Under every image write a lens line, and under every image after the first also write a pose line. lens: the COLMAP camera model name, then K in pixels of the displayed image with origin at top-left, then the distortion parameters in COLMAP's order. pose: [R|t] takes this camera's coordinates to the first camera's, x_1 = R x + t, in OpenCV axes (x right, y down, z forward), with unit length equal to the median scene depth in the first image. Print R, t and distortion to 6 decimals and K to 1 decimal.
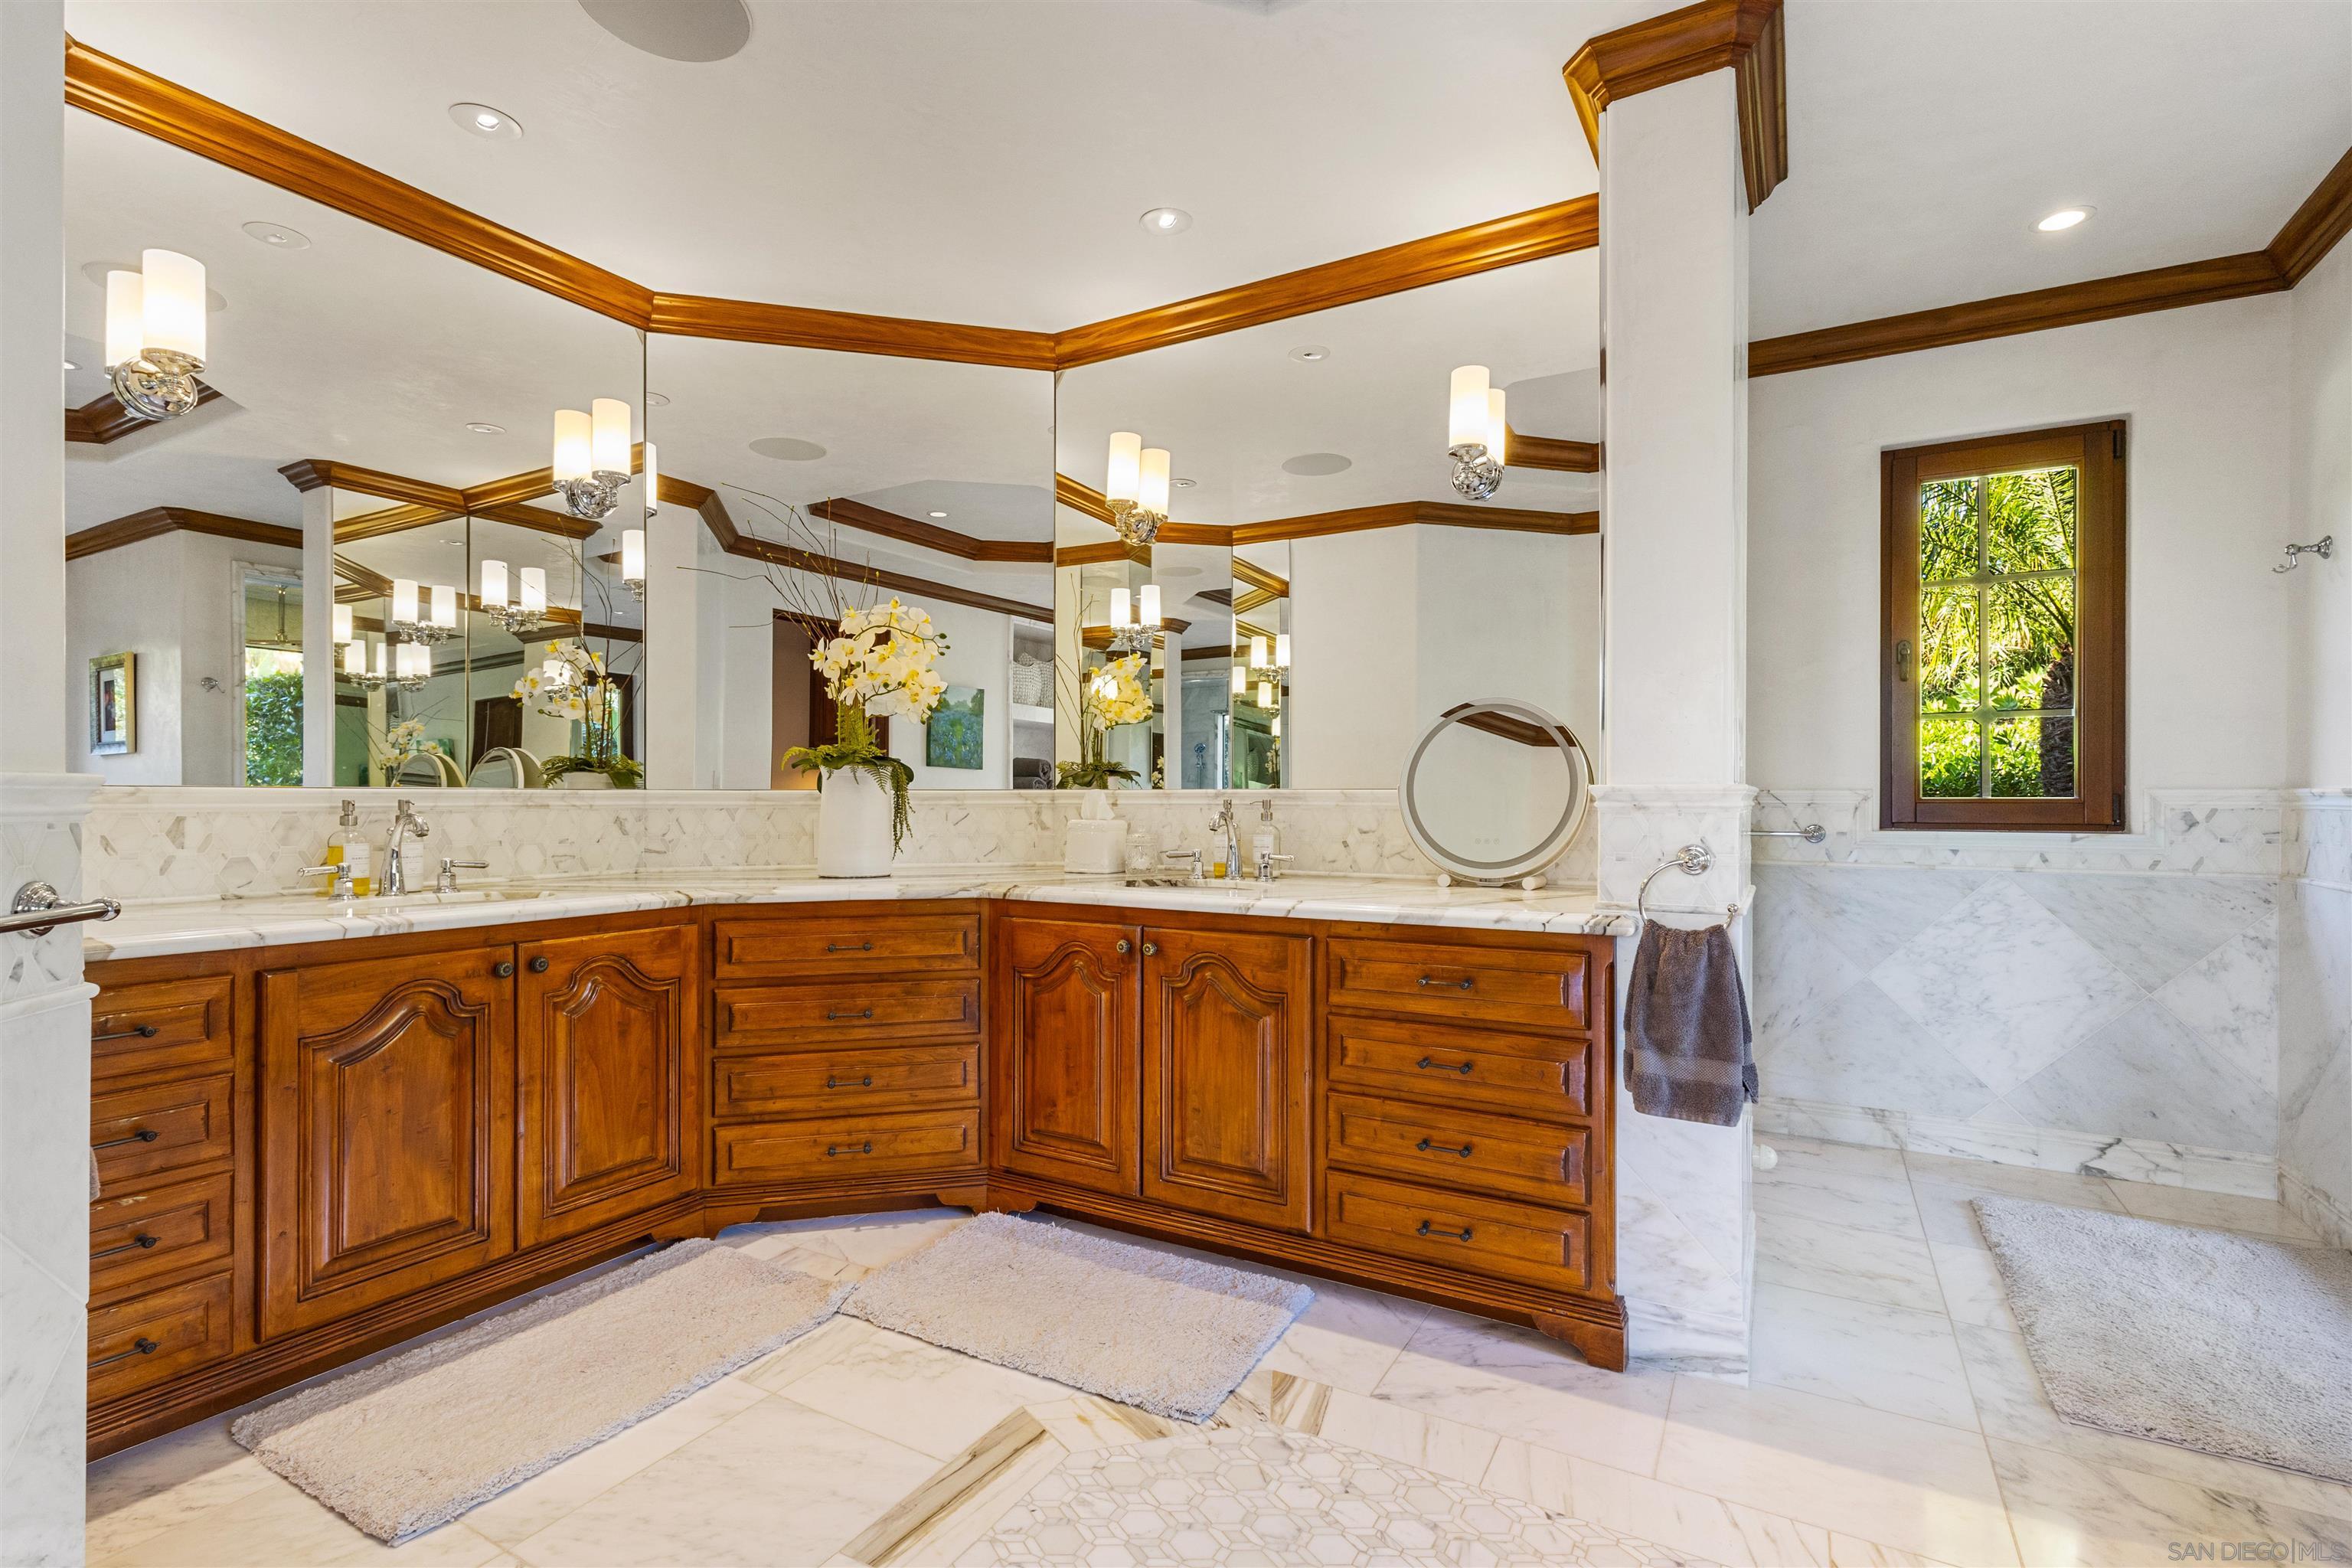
lens RADIAL K [[1092.5, 0, 1166.2], [0, 1092.5, 800.2], [0, 0, 1]] dist [0.005454, 0.000249]
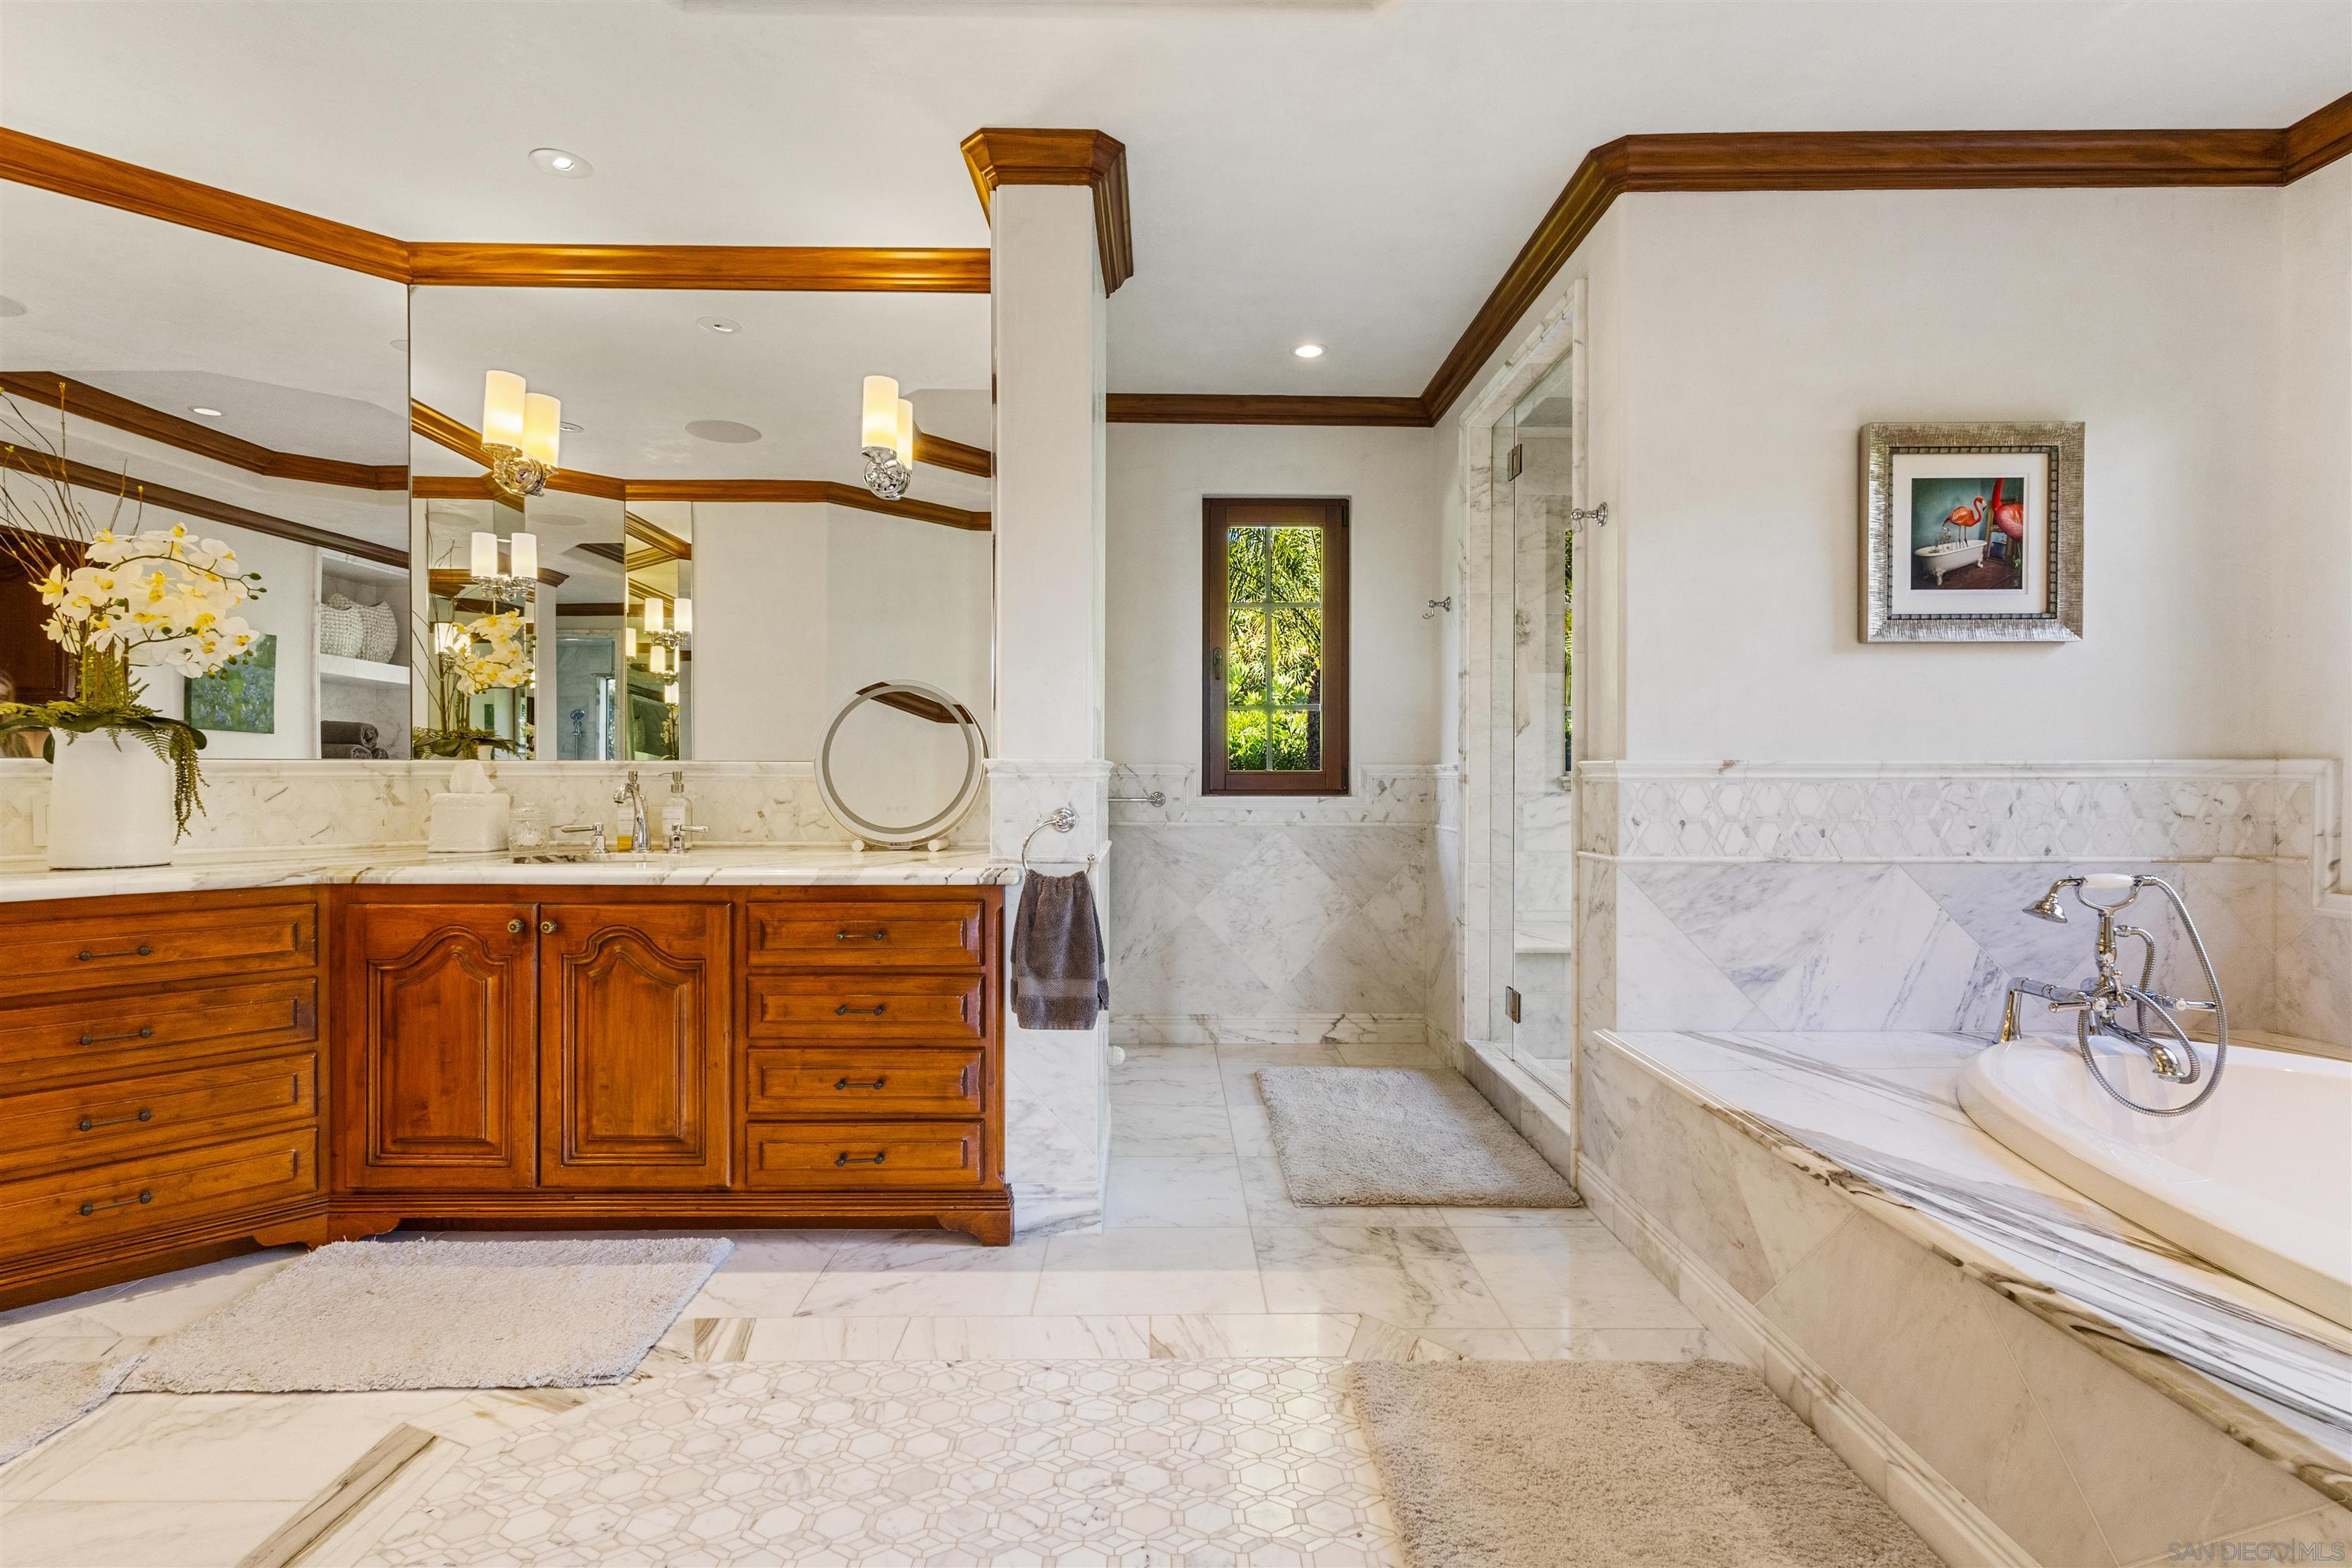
lens RADIAL K [[1092.5, 0, 1176.9], [0, 1092.5, 778.6], [0, 0, 1]] dist [0.005454, 0.000249]
pose [[0.858320, -0.002212, 0.513111, -0.028864], [-0.000305, 0.999988, 0.004822, 0.001370], [-0.513115, -0.004295, 0.858309, -0.087624]]
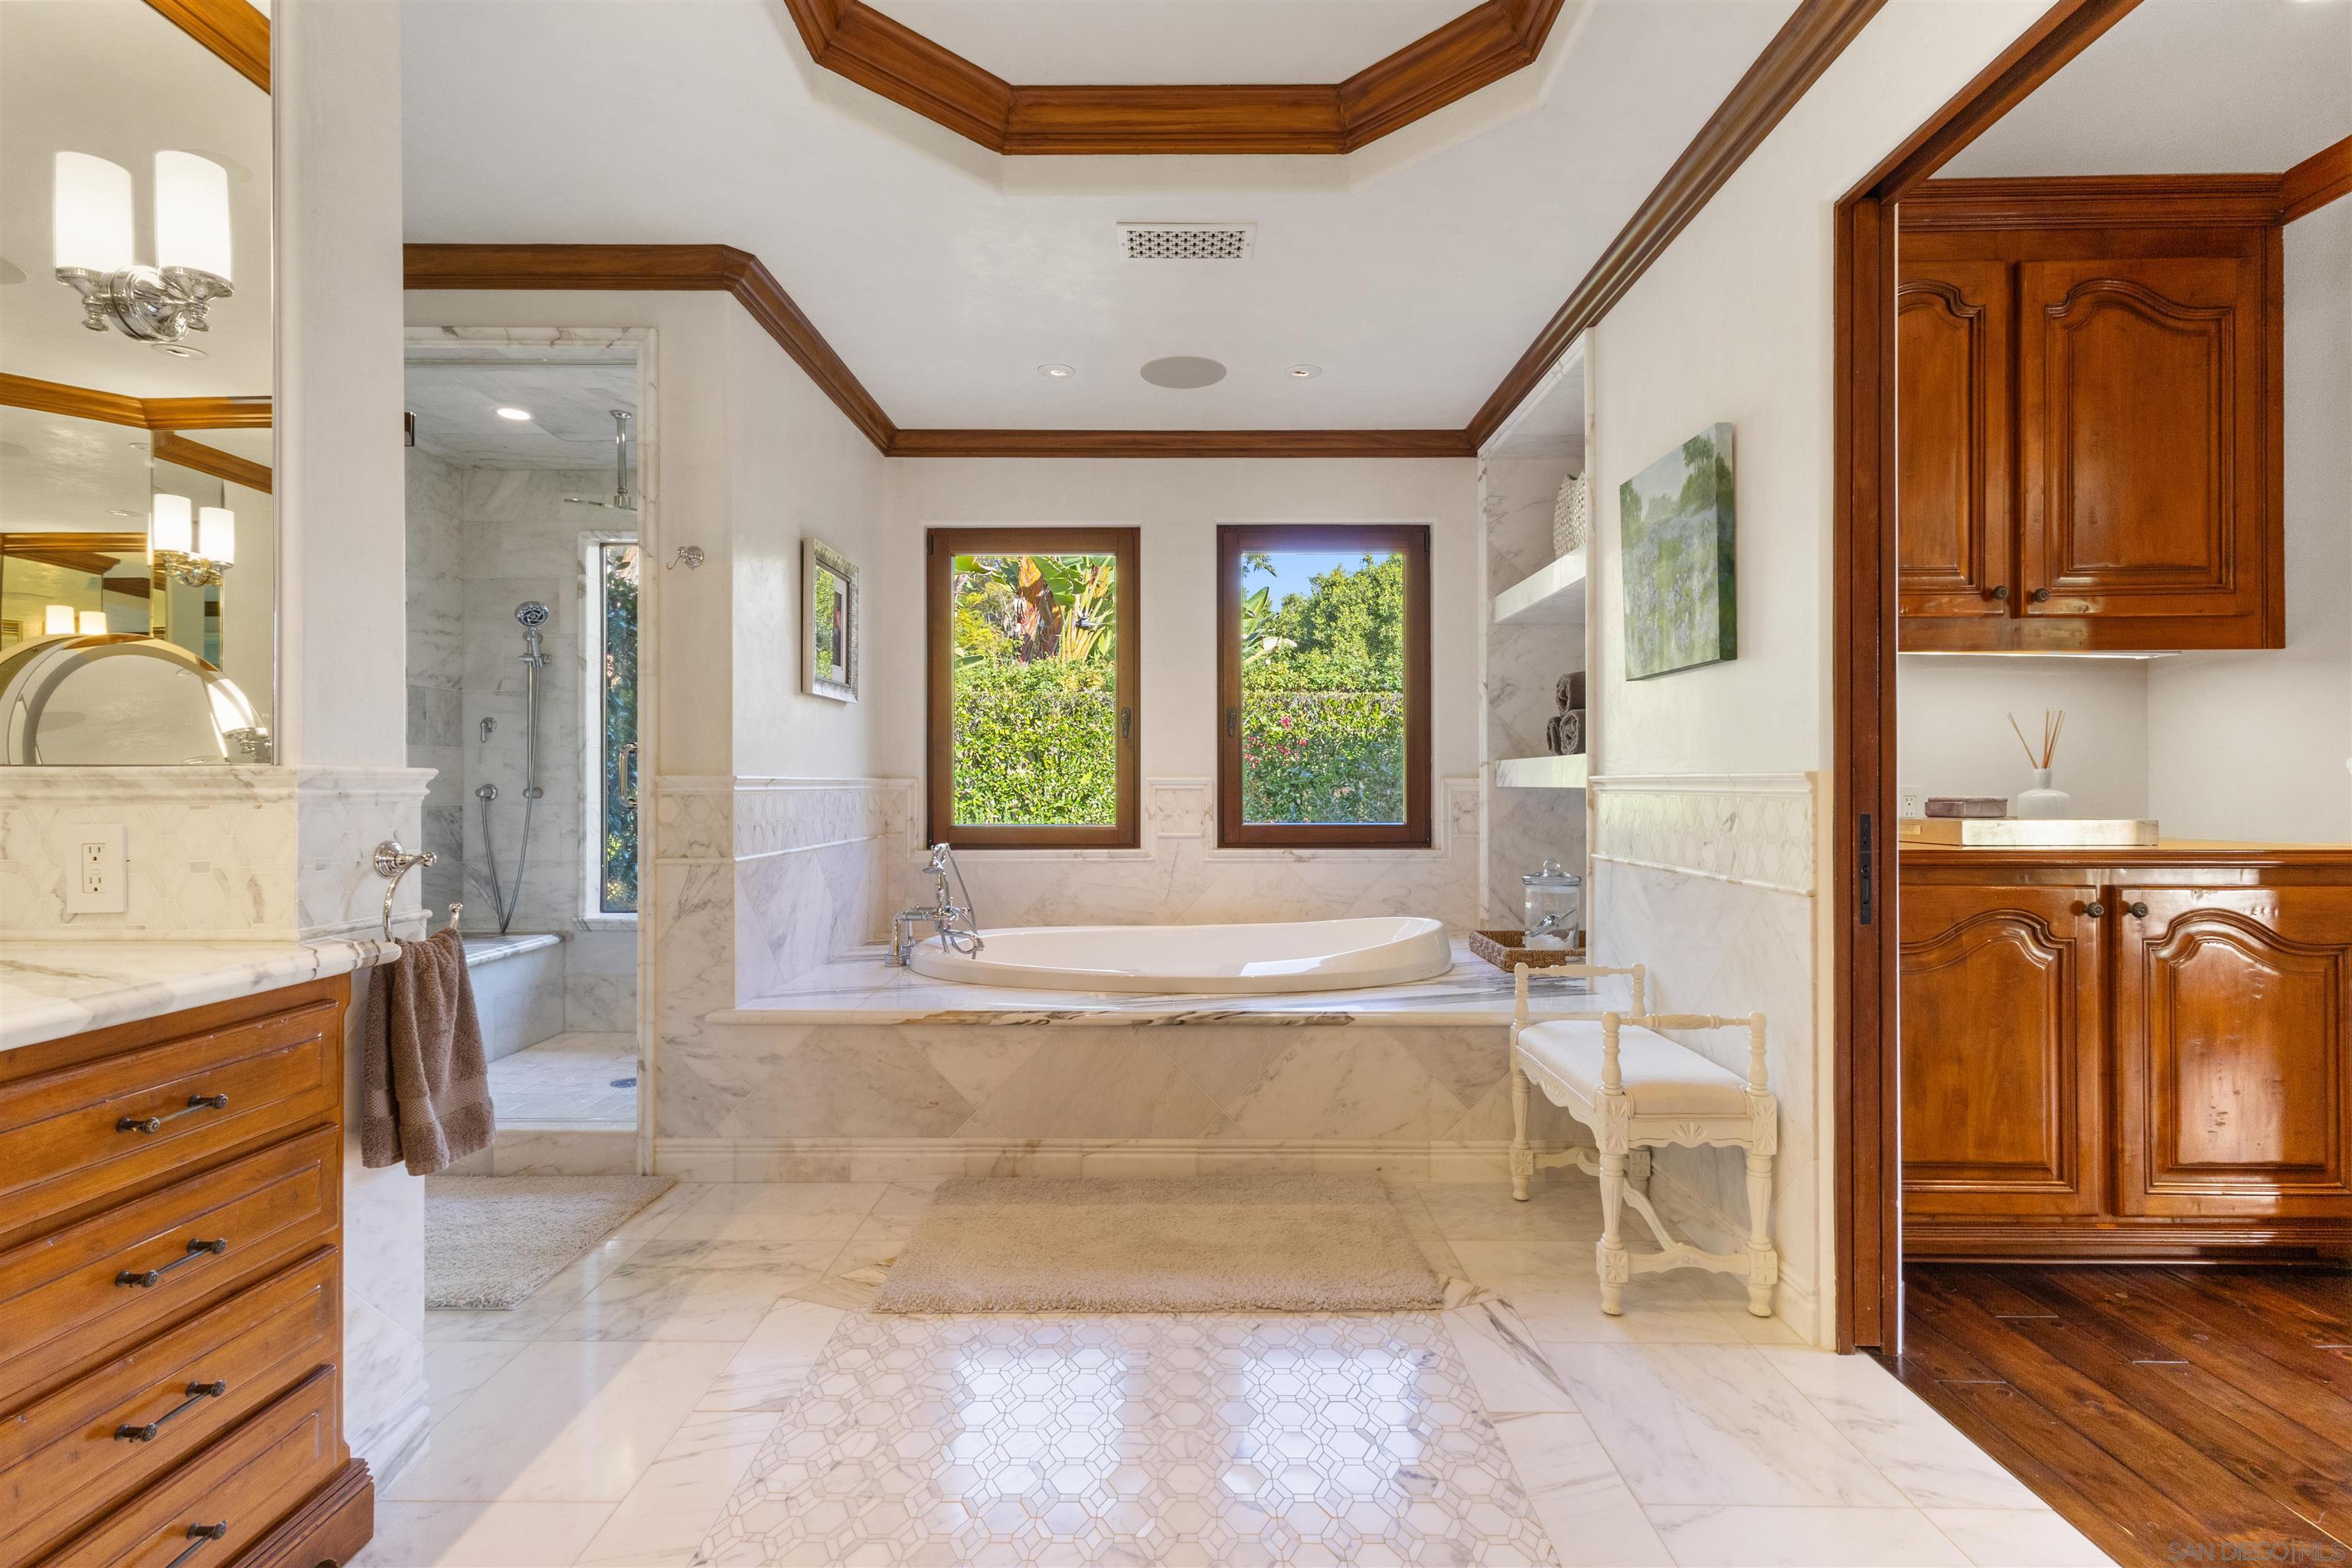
lens RADIAL K [[1092.5, 0, 1174.9], [0, 1092.5, 783.1], [0, 0, 1]] dist [0.005454, 0.000249]
pose [[-0.492387, 0.002046, 0.870374, -0.365944], [0.001507, 0.999998, -0.001498, -0.000300], [-0.870375, 0.000574, -0.492389, 0.621817]]
